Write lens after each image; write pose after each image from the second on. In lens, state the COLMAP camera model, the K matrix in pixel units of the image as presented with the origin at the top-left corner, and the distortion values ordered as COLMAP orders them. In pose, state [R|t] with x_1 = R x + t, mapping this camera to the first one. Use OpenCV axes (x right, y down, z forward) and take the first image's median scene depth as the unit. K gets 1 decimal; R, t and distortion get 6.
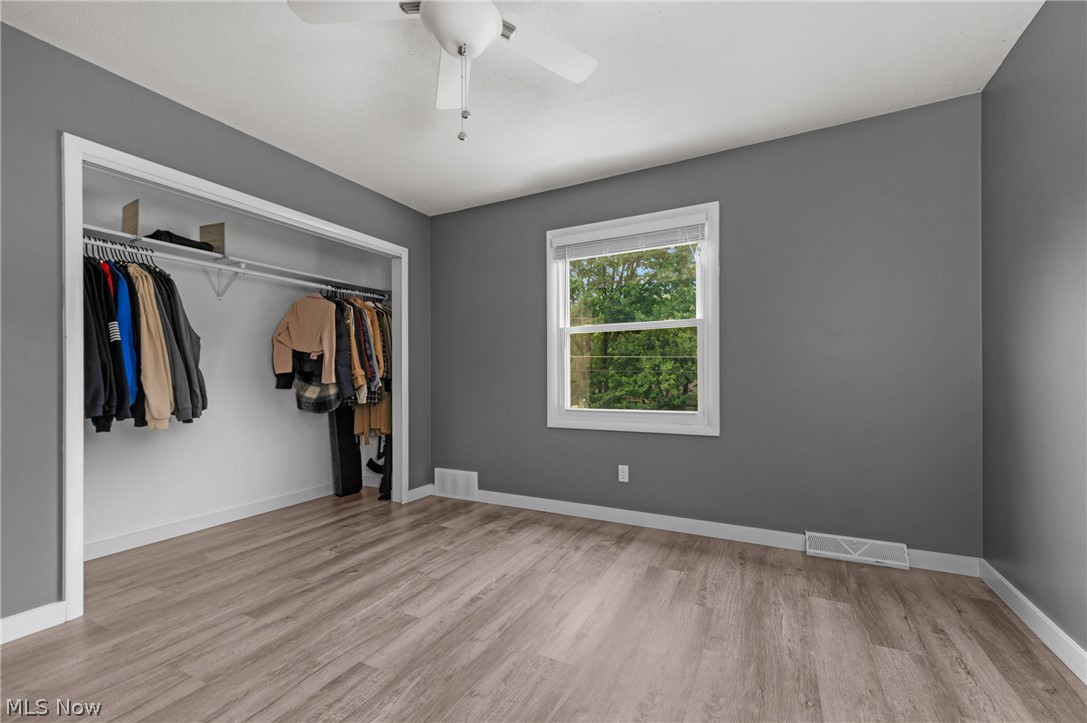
lens RADIAL K [[451.2, 0, 542.8], [0, 451.2, 372.8], [0, 0, 1]] dist [0.014035, -0.000155]
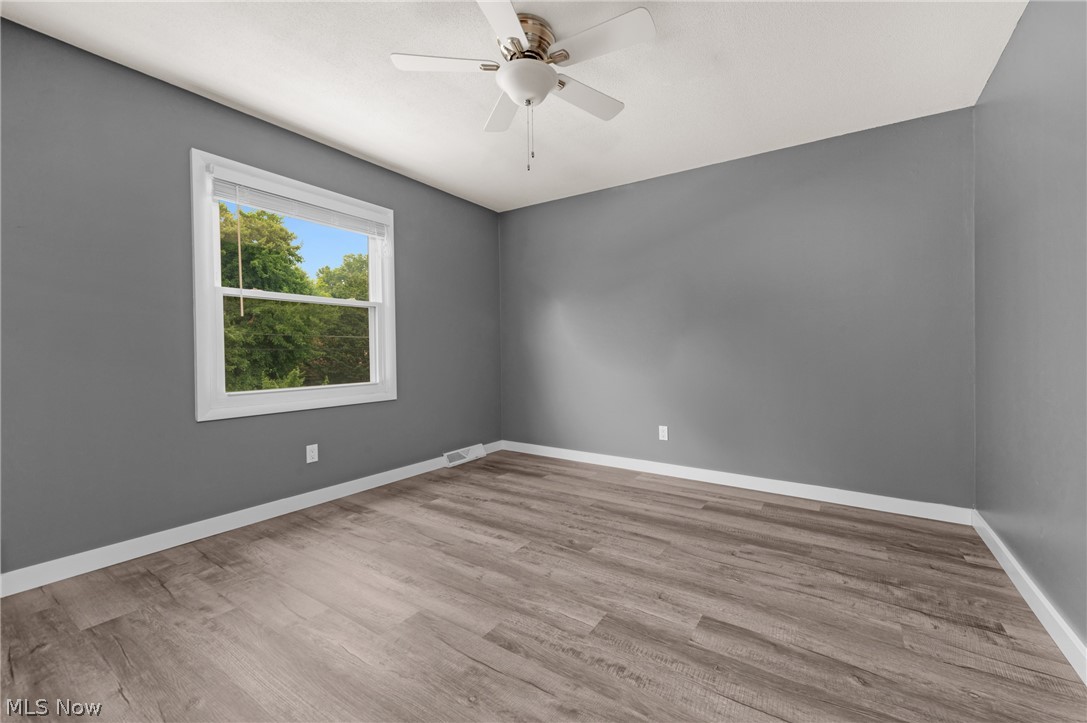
lens RADIAL K [[447.9, 0, 561.8], [0, 447.9, 350.7], [0, 0, 1]] dist [0.019200, -0.005702]
pose [[0.090258, 0.003474, 0.995912, -0.799460], [-0.000483, 0.999994, -0.003444, 0.010849], [-0.995918, -0.000170, 0.090259, 0.435010]]
